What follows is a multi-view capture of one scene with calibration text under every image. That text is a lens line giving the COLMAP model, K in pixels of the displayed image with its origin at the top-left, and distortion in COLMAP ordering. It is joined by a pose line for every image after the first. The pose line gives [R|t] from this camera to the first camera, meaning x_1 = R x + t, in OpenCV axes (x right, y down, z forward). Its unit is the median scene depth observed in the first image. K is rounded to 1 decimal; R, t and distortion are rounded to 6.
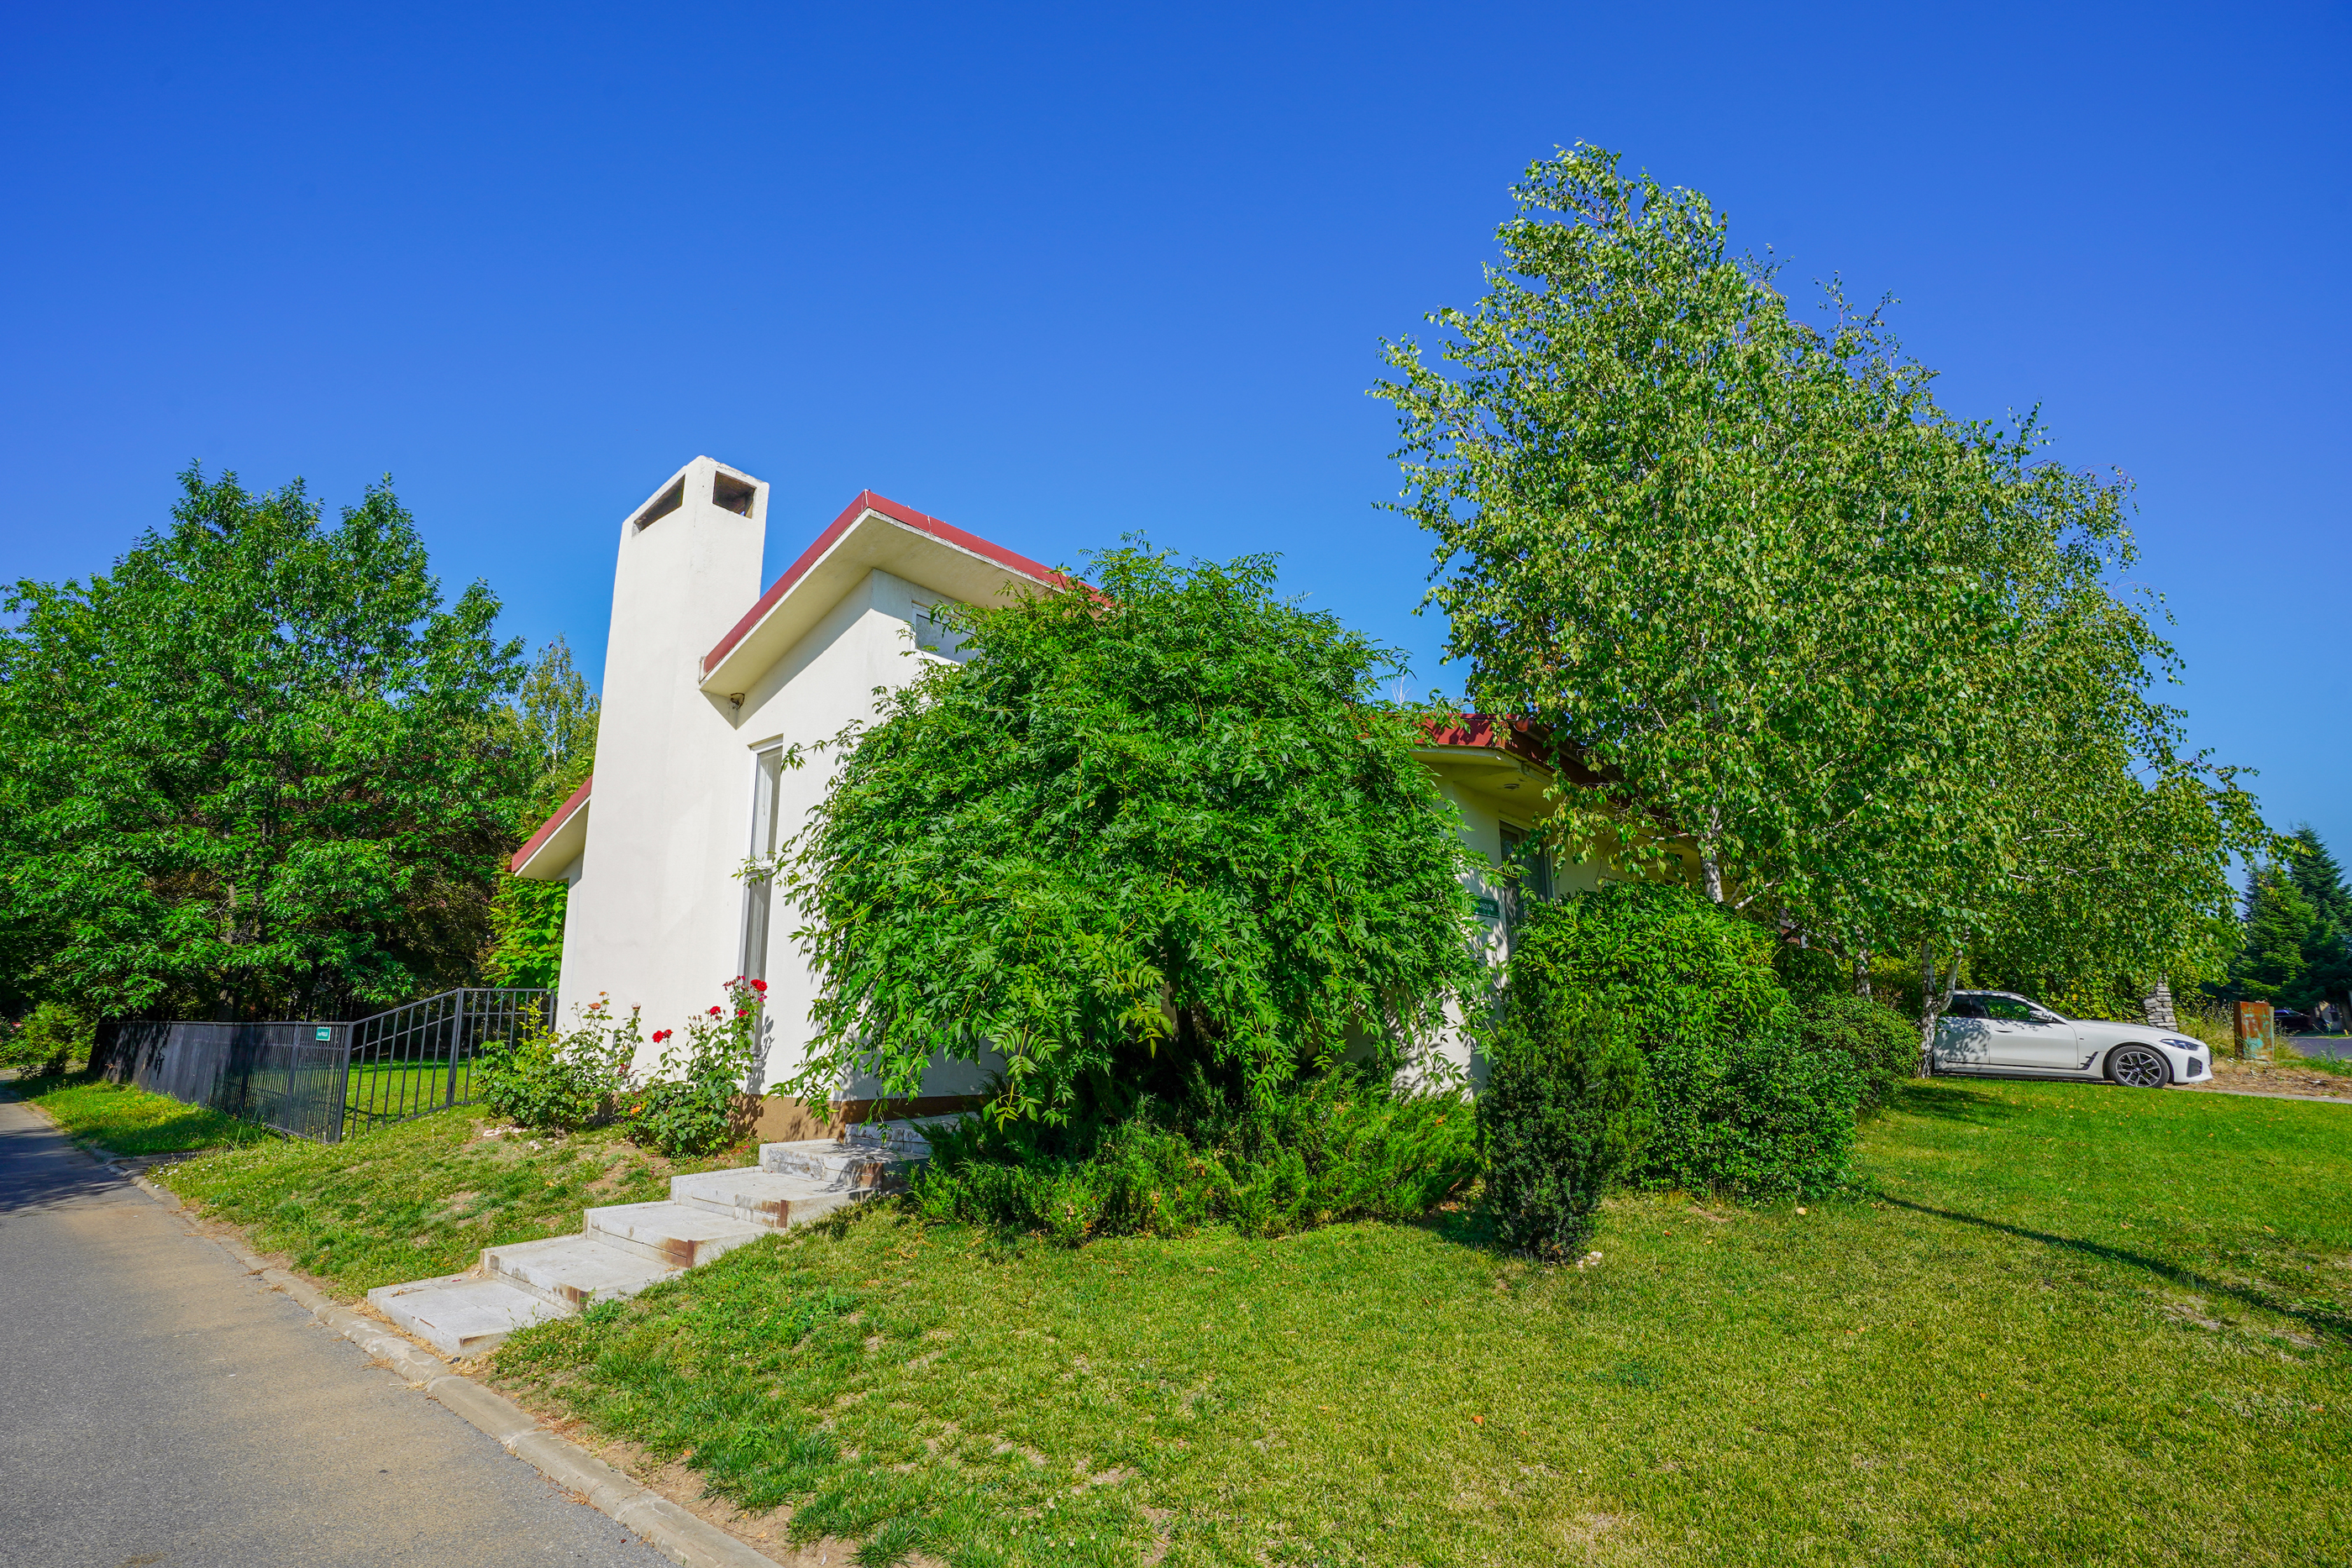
lens RADIAL K [[1080.2, 0, 1172.8], [0, 1080.2, 773.1], [0, 0, 1]] dist [-0.058669, 0.017563]
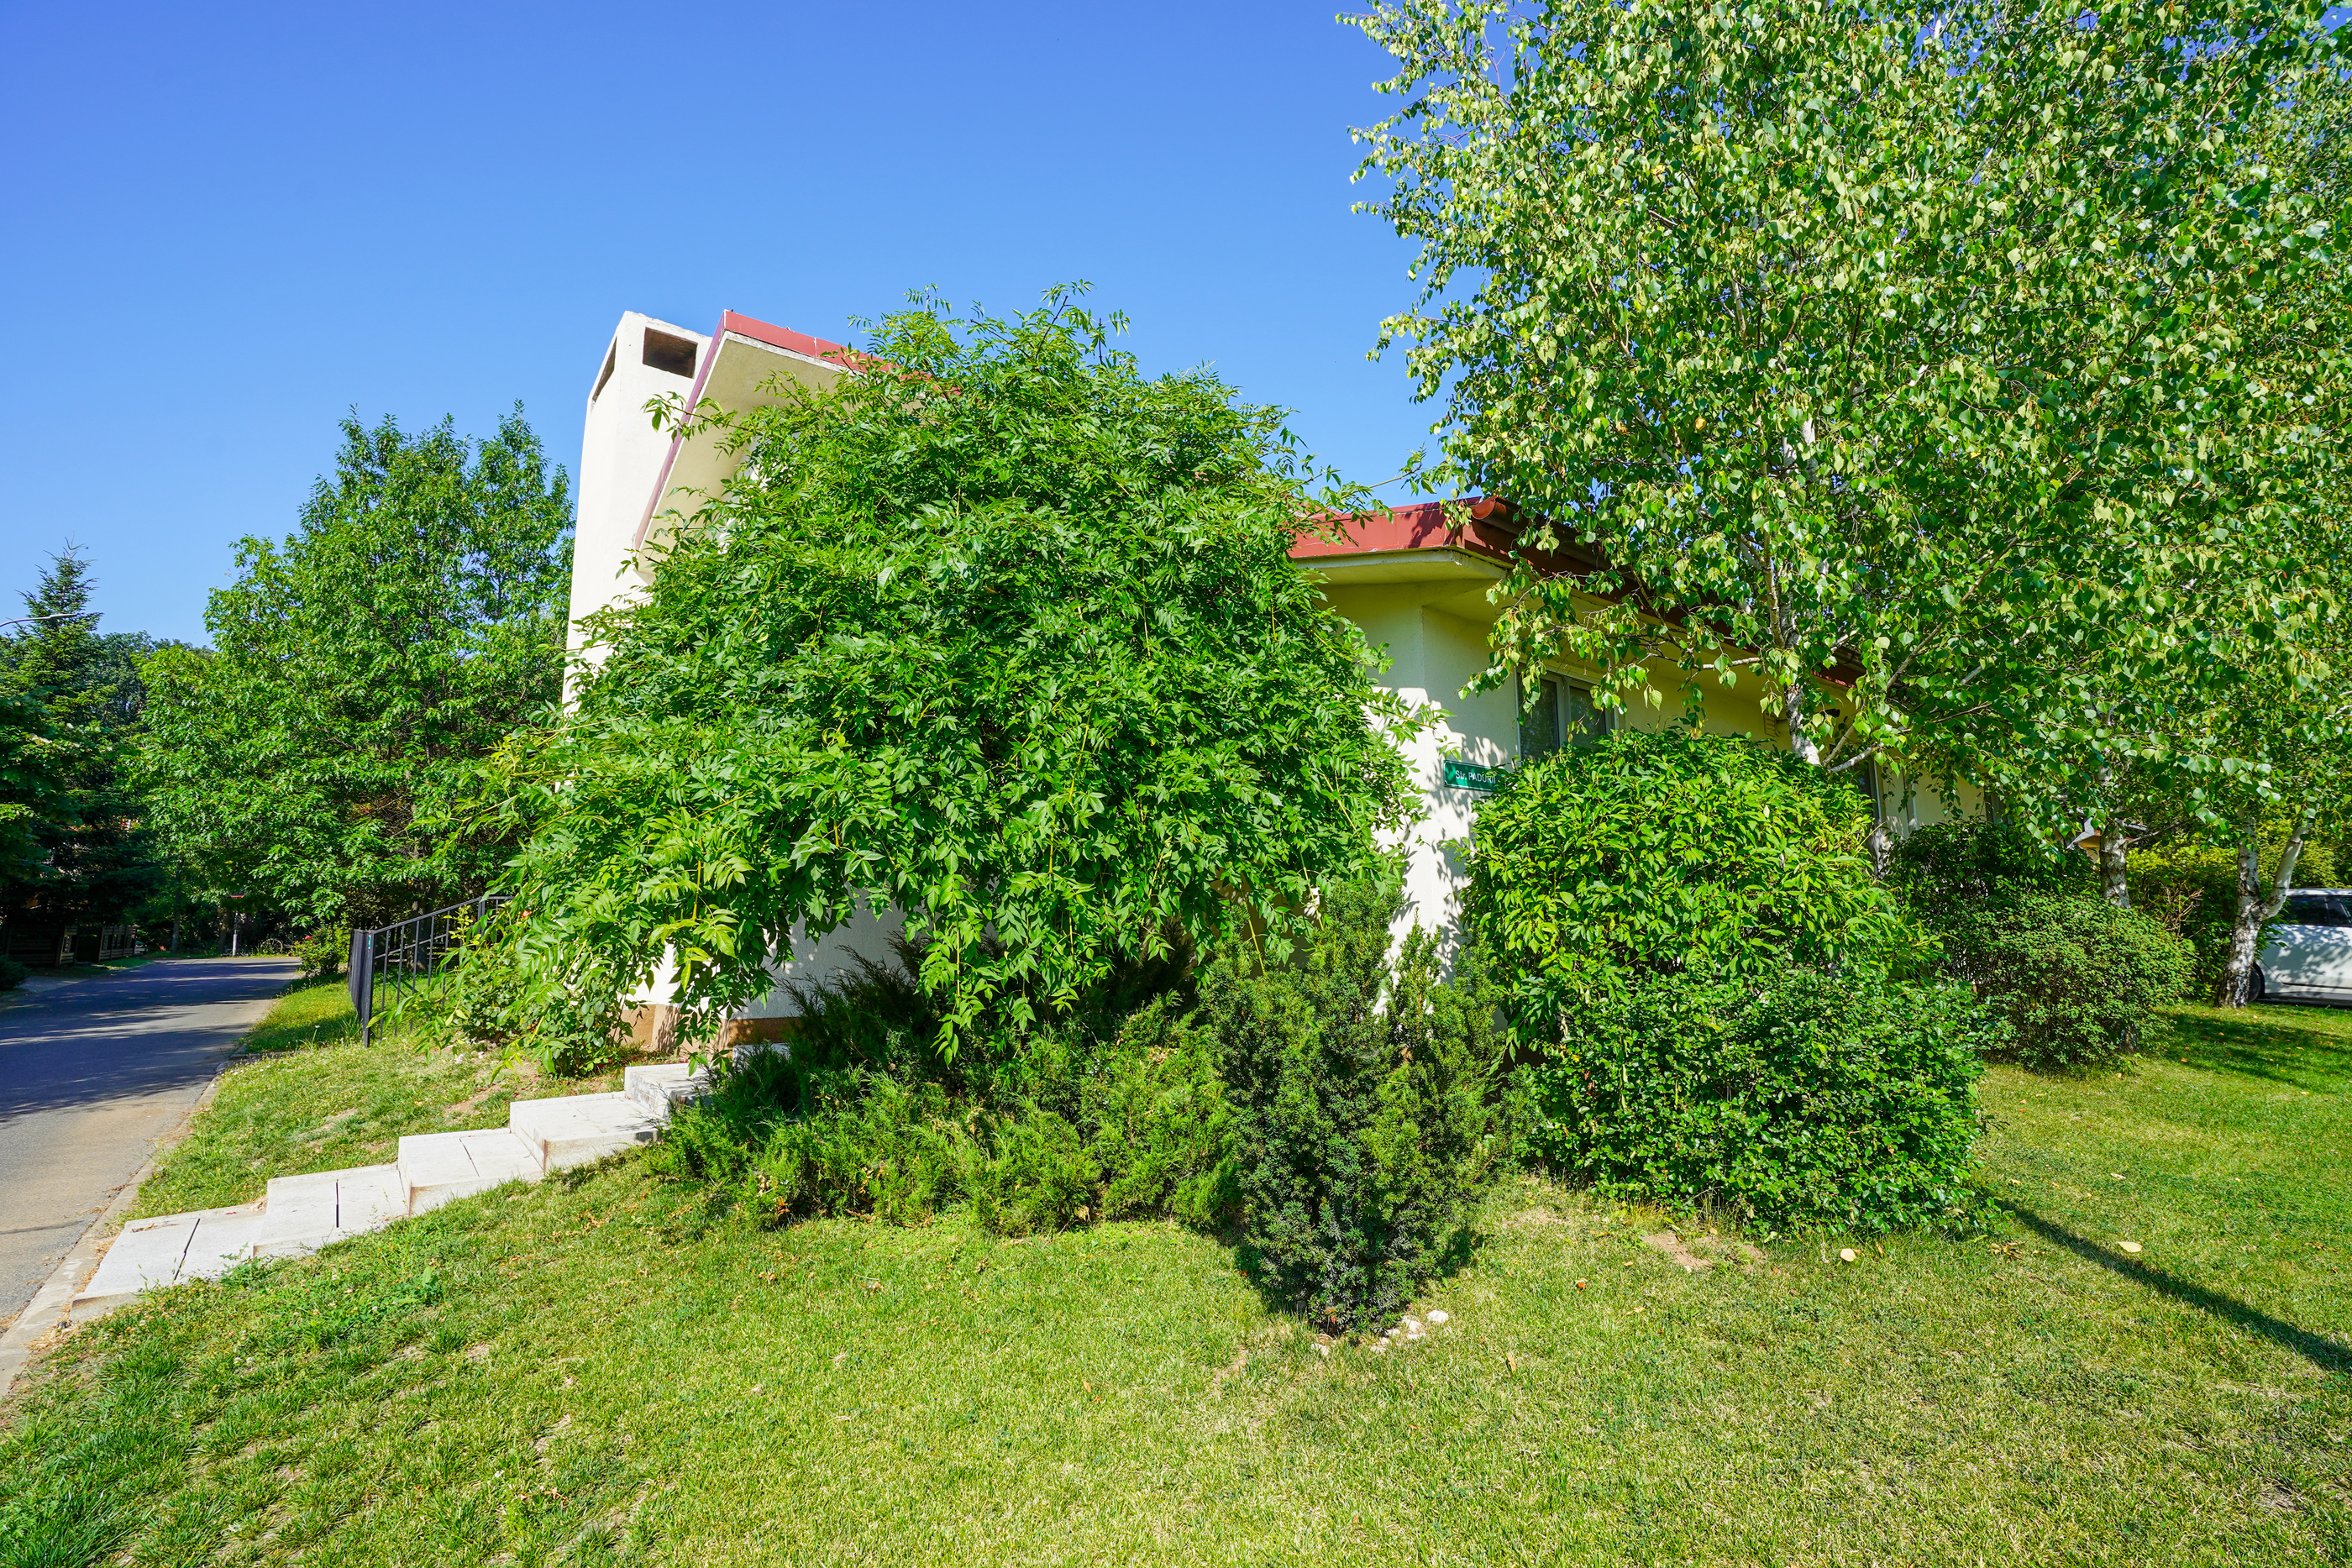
lens RADIAL K [[1080.2, 0, 1194.3], [0, 1080.2, 766.5], [0, 0, 1]] dist [-0.058669, 0.017563]
pose [[0.976233, -0.031245, -0.214459, 0.292033], [0.048869, 0.995804, 0.077375, 0.057597], [0.211141, -0.086017, 0.973663, 0.283627]]
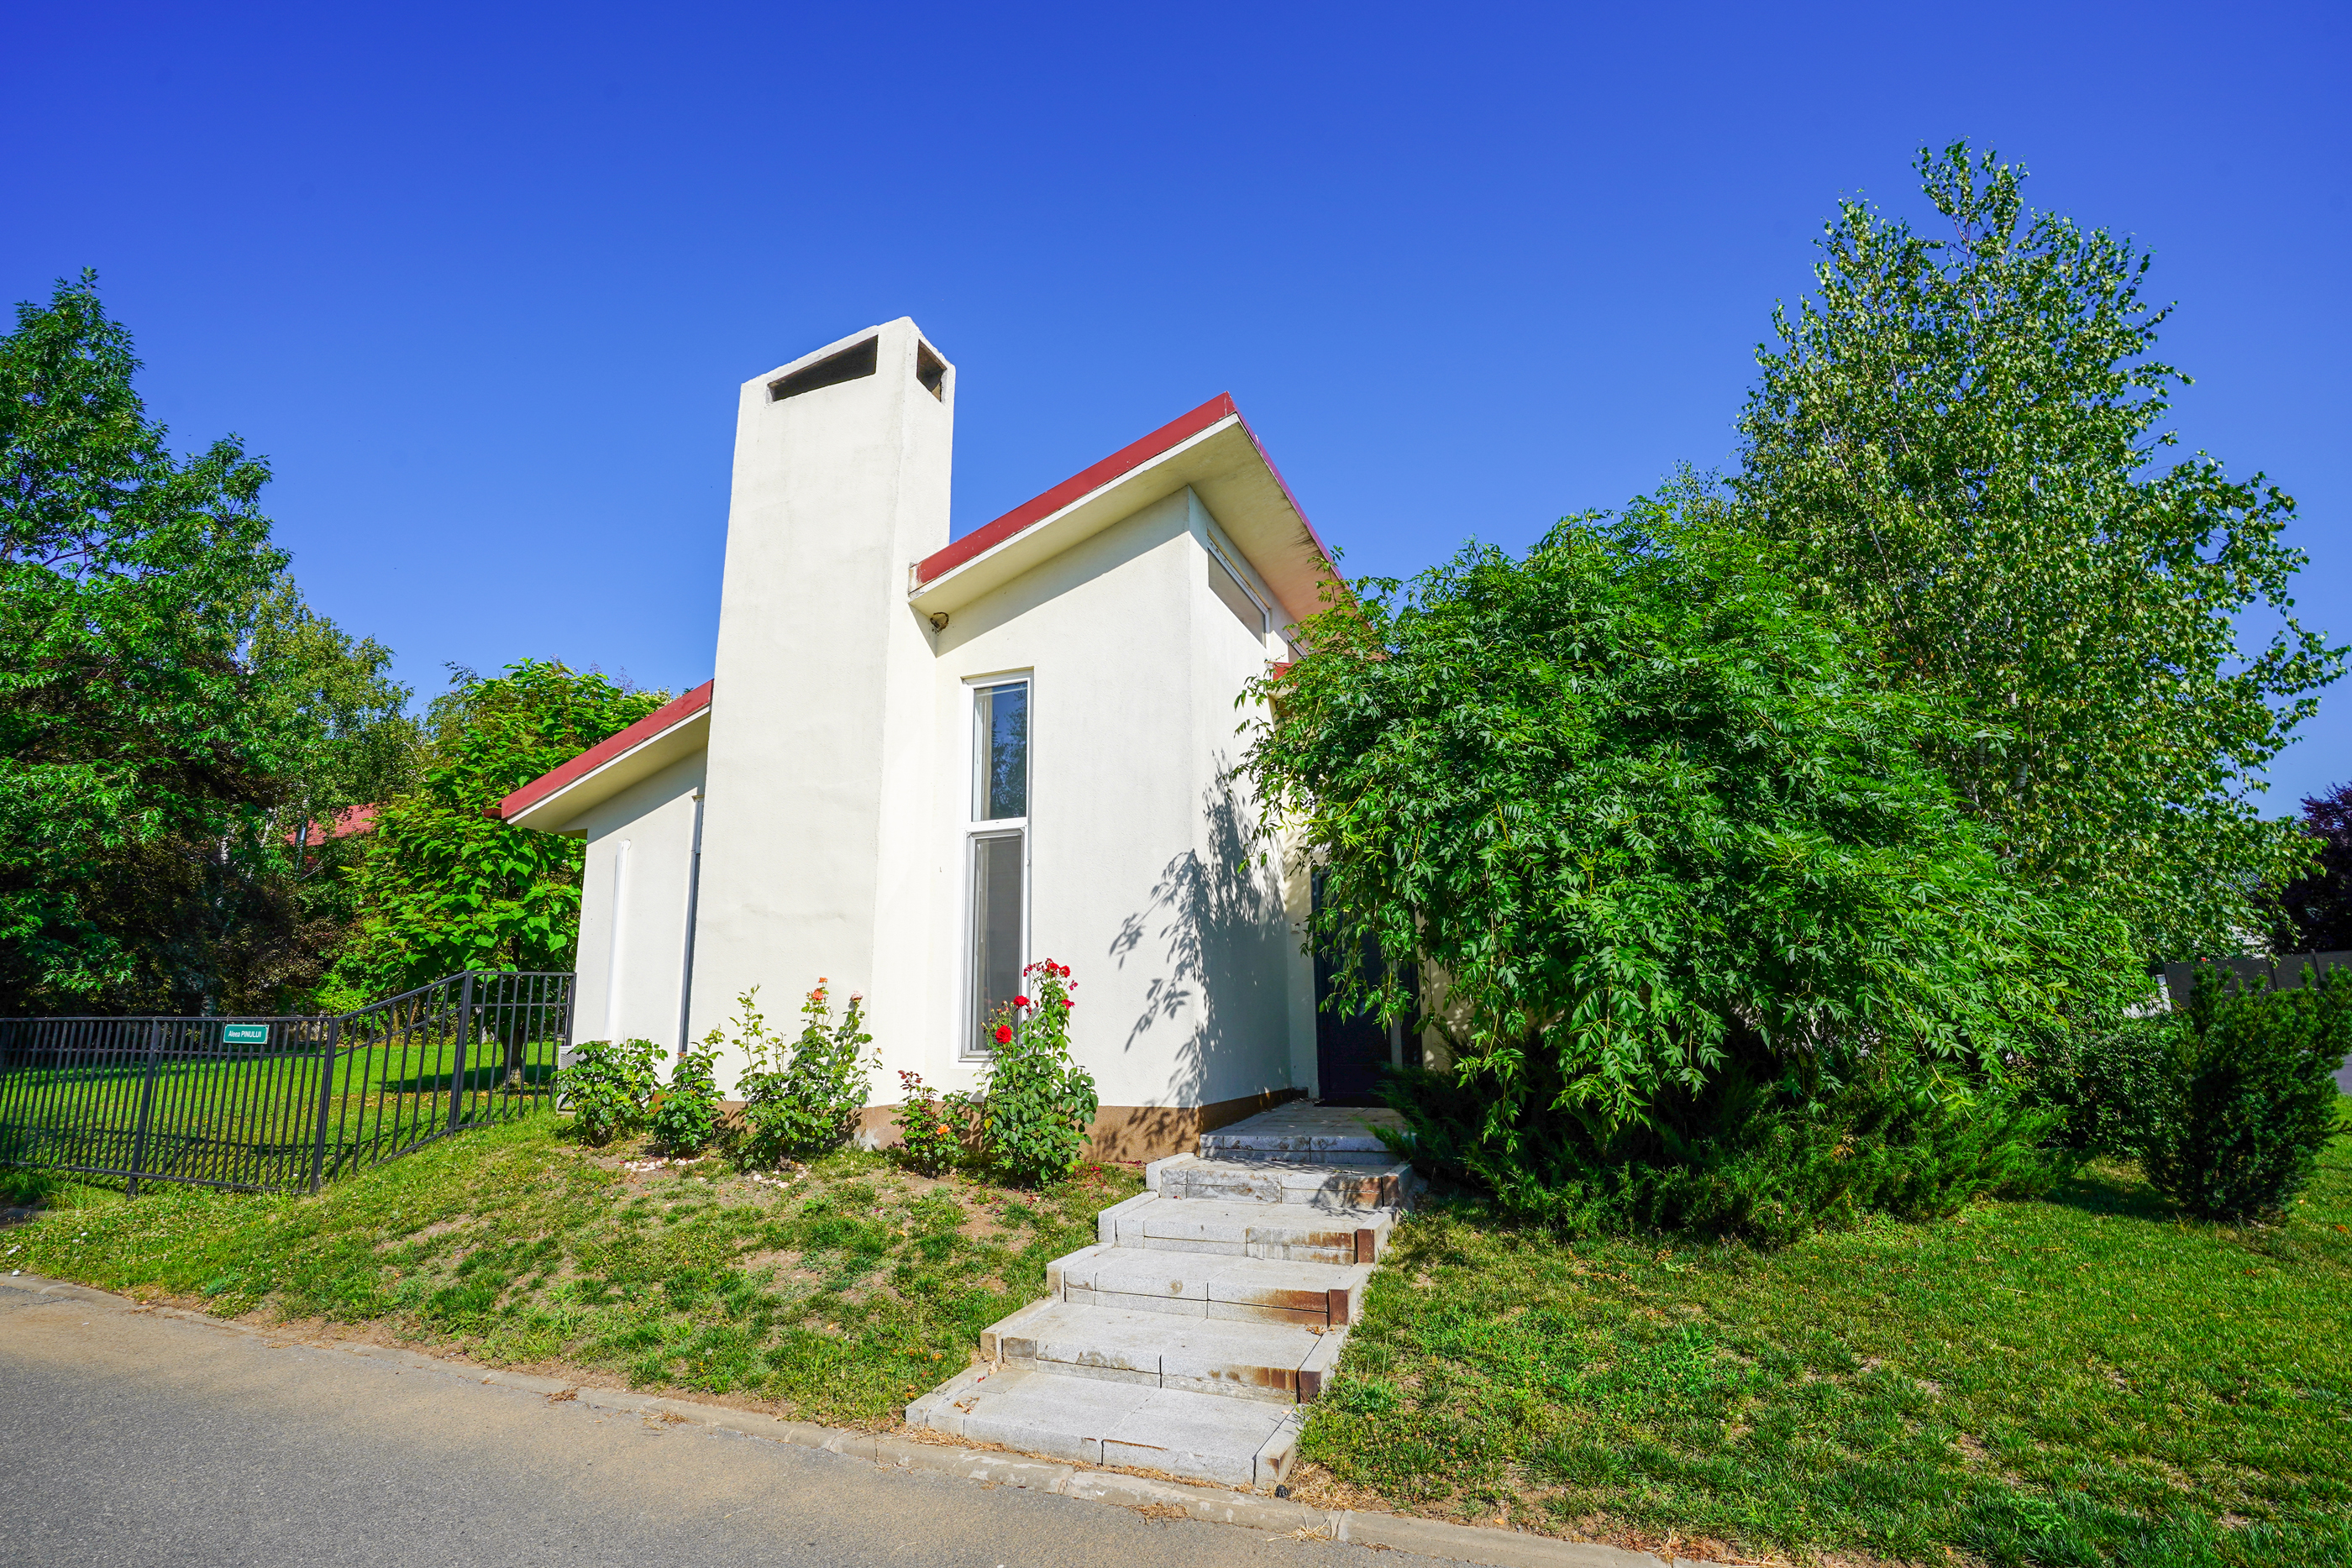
lens RADIAL K [[1080.2, 0, 1074.0], [0, 1080.2, 767.6], [0, 0, 1]] dist [-0.058669, 0.017563]
pose [[0.949840, 0.066769, 0.305526, -0.784226], [-0.066592, 0.997720, -0.011015, 0.063940], [-0.305565, -0.009883, 0.952120, 0.261737]]
